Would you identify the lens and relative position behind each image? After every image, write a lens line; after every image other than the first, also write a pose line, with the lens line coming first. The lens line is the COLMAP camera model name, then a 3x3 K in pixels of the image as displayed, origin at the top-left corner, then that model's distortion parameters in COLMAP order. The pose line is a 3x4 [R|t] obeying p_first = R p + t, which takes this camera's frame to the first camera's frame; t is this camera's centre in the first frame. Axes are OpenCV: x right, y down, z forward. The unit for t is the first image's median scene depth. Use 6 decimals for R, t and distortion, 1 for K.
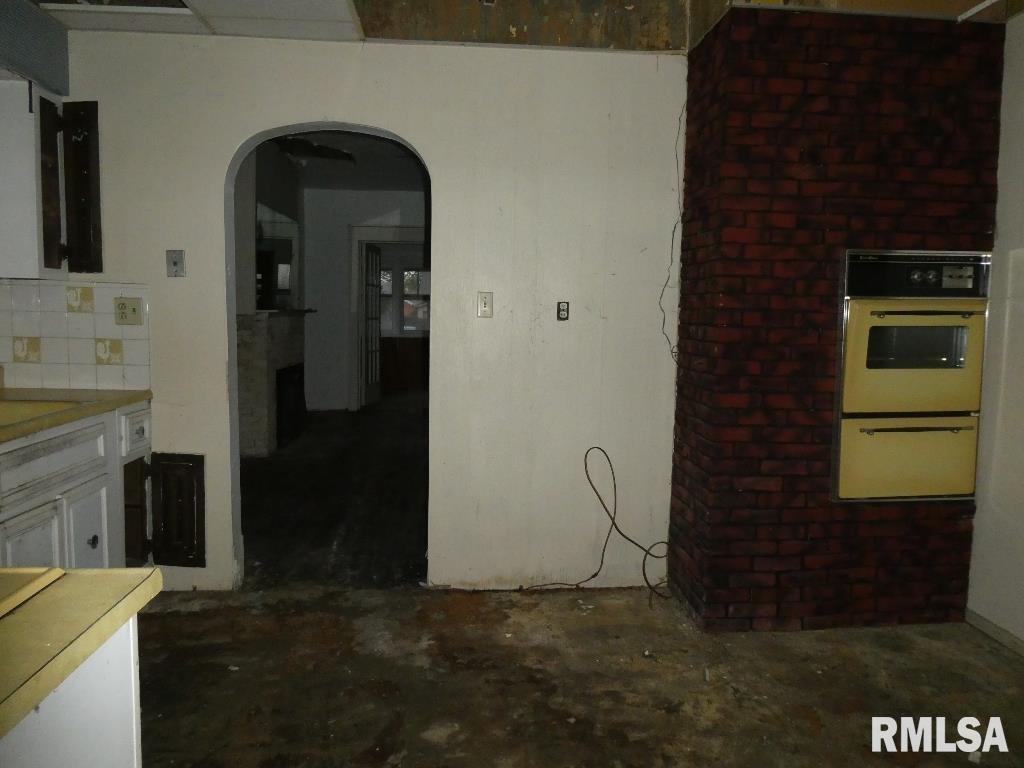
lens RADIAL K [[728.5, 0, 515.3], [0, 728.5, 378.6], [0, 0, 1]] dist [-0.002026, -0.021189]
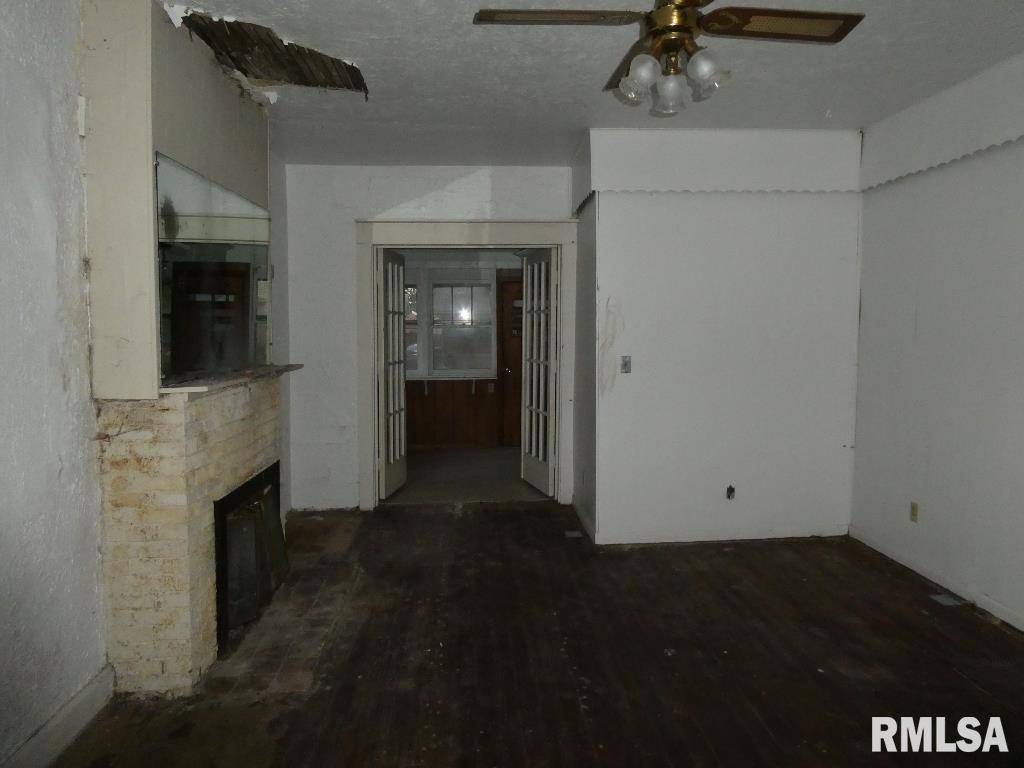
lens RADIAL K [[728.5, 0, 512.7], [0, 728.5, 381.6], [0, 0, 1]] dist [-0.002026, -0.021189]
pose [[0.999743, -0.011518, -0.019534, -0.099282], [0.011331, 0.999889, -0.009647, -0.075333], [0.019643, 0.009423, 0.999763, 0.442823]]
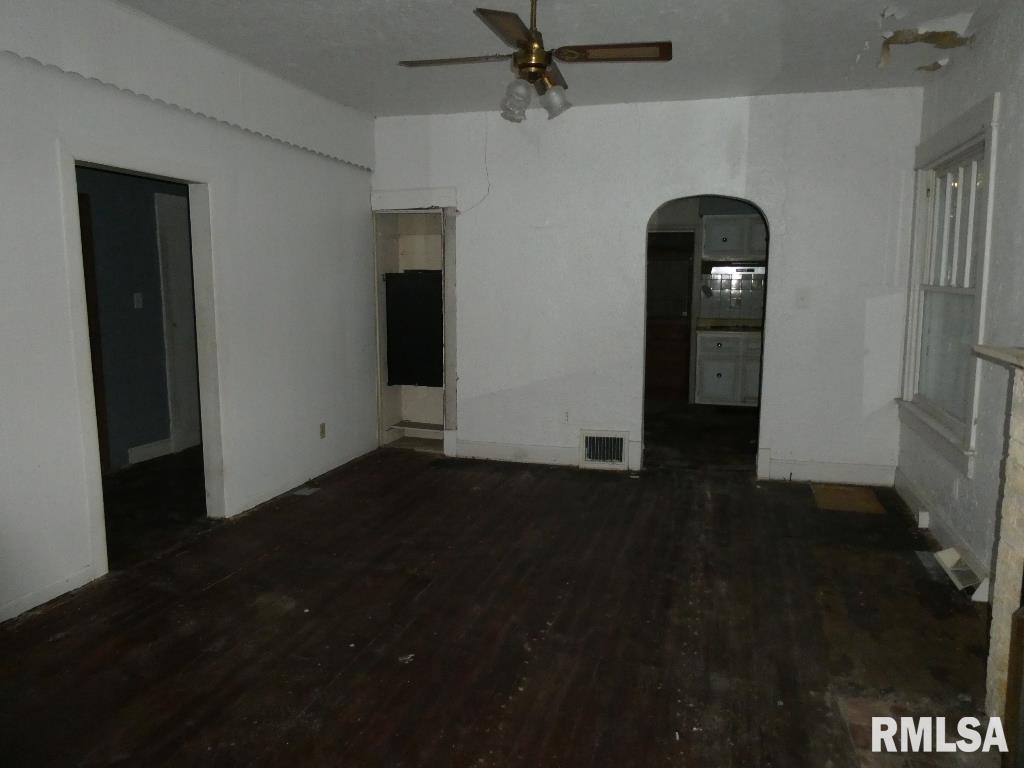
lens RADIAL K [[728.5, 0, 518.6], [0, 728.5, 387.4], [0, 0, 1]] dist [-0.002026, -0.021189]
pose [[-0.936302, -0.067948, 0.344559, -0.189380], [0.016203, 0.971702, 0.235653, -0.138922], [-0.350821, 0.226225, -0.908706, 1.181518]]
